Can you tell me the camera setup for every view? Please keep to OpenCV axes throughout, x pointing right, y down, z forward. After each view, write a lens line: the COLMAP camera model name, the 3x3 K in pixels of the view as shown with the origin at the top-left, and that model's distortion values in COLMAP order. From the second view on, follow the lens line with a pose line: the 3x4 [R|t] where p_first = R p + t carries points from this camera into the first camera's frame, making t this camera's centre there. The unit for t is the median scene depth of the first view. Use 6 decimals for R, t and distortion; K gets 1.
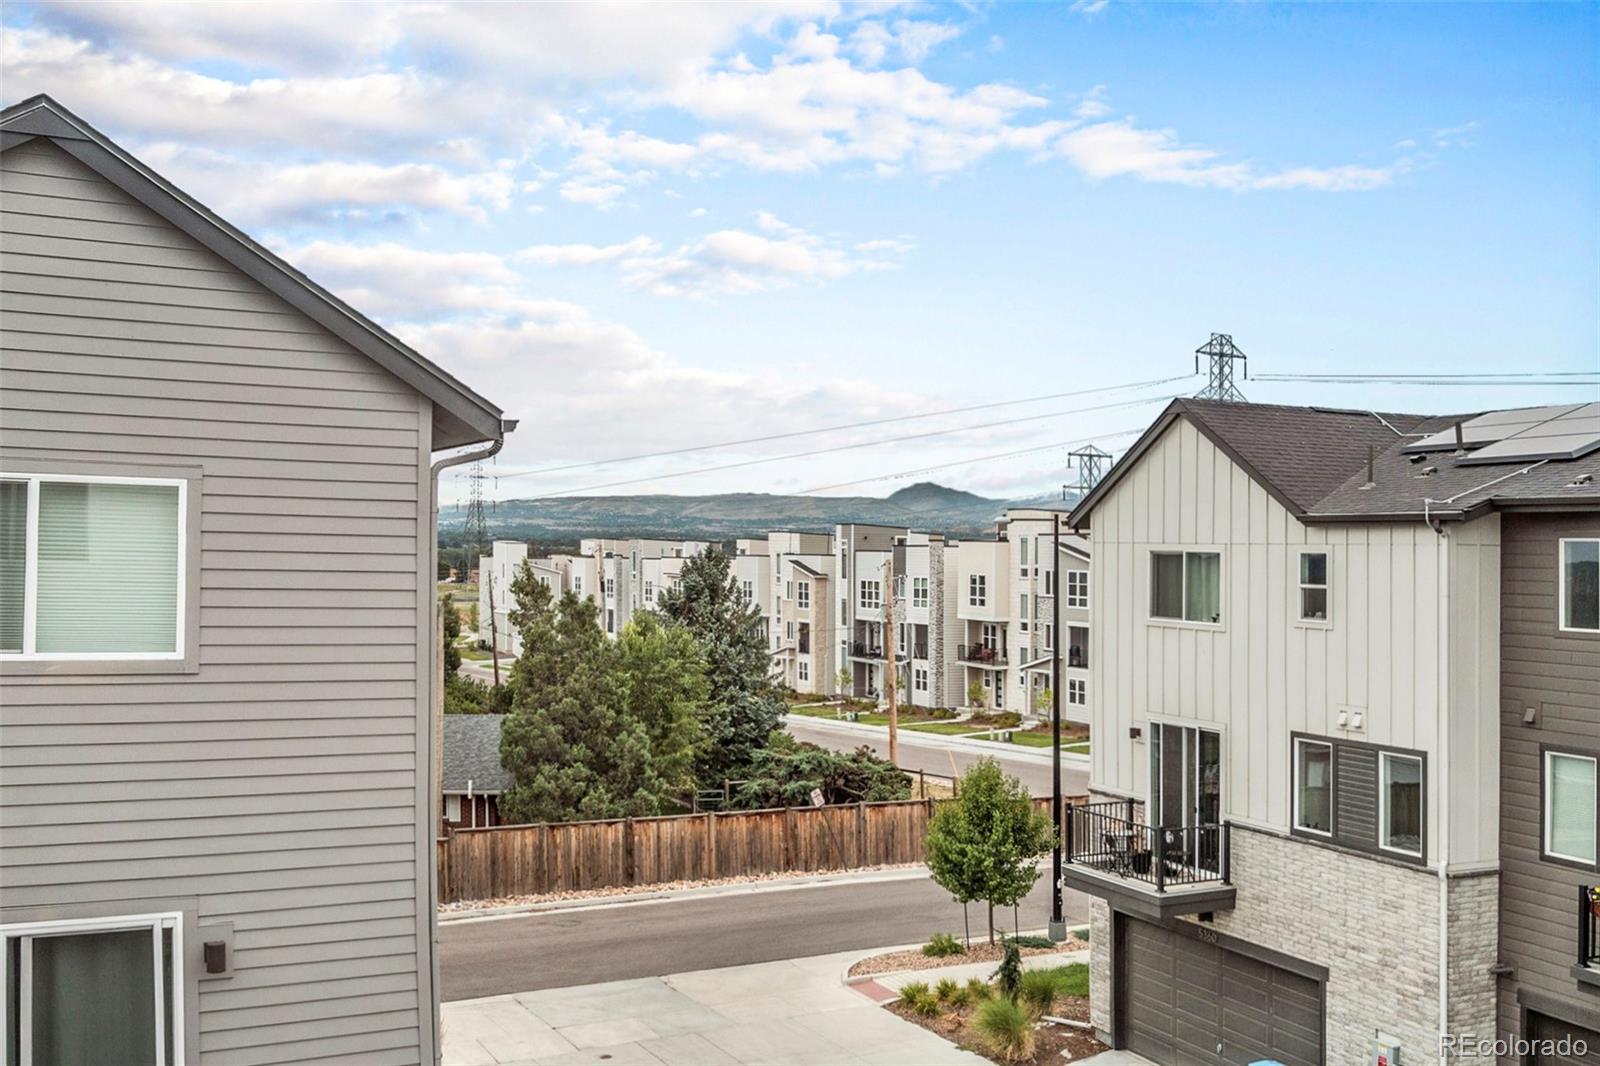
lens RADIAL K [[1579.5, 0, 842.8], [0, 1579.5, 570.3], [0, 0, 1]] dist [0.081442, 0.000000]
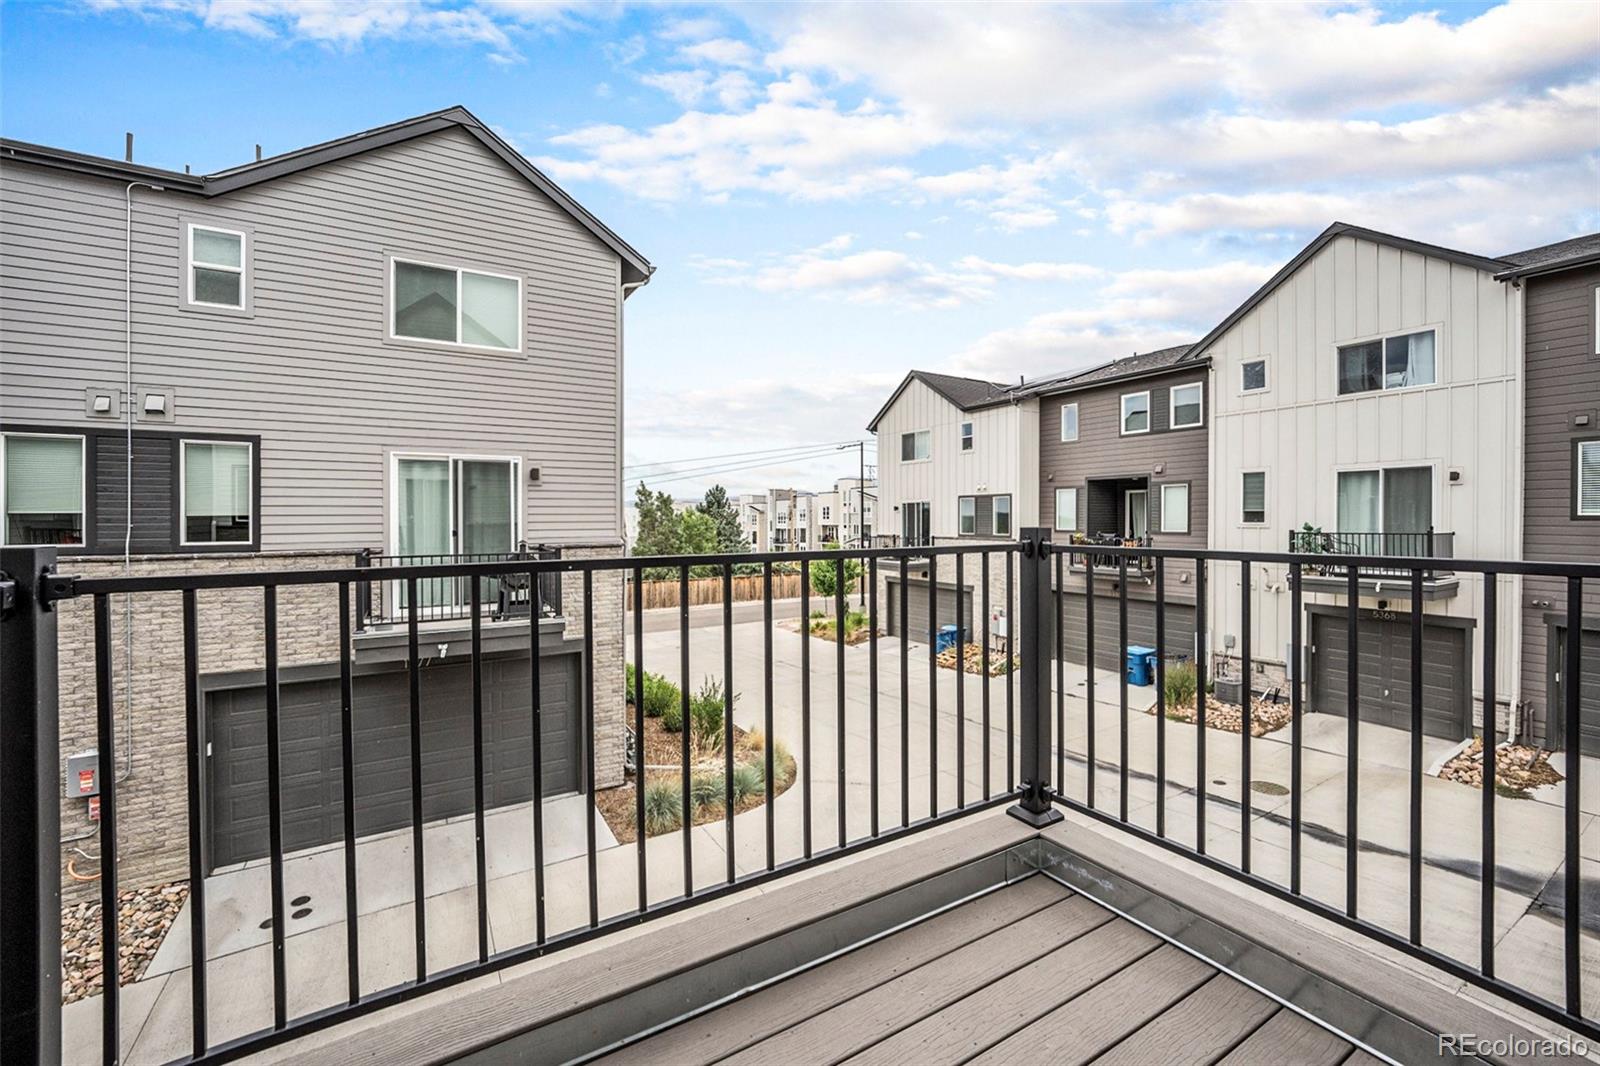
lens RADIAL K [[648.1, 0, 801.8], [0, 648.1, 526.9], [0, 0, 1]] dist [-0.018486, 0.000148]
pose [[0.998699, -0.003193, 0.050897, -0.014290], [0.003076, 0.999992, 0.002387, 0.133184], [-0.050904, -0.002227, 0.998701, -0.002115]]
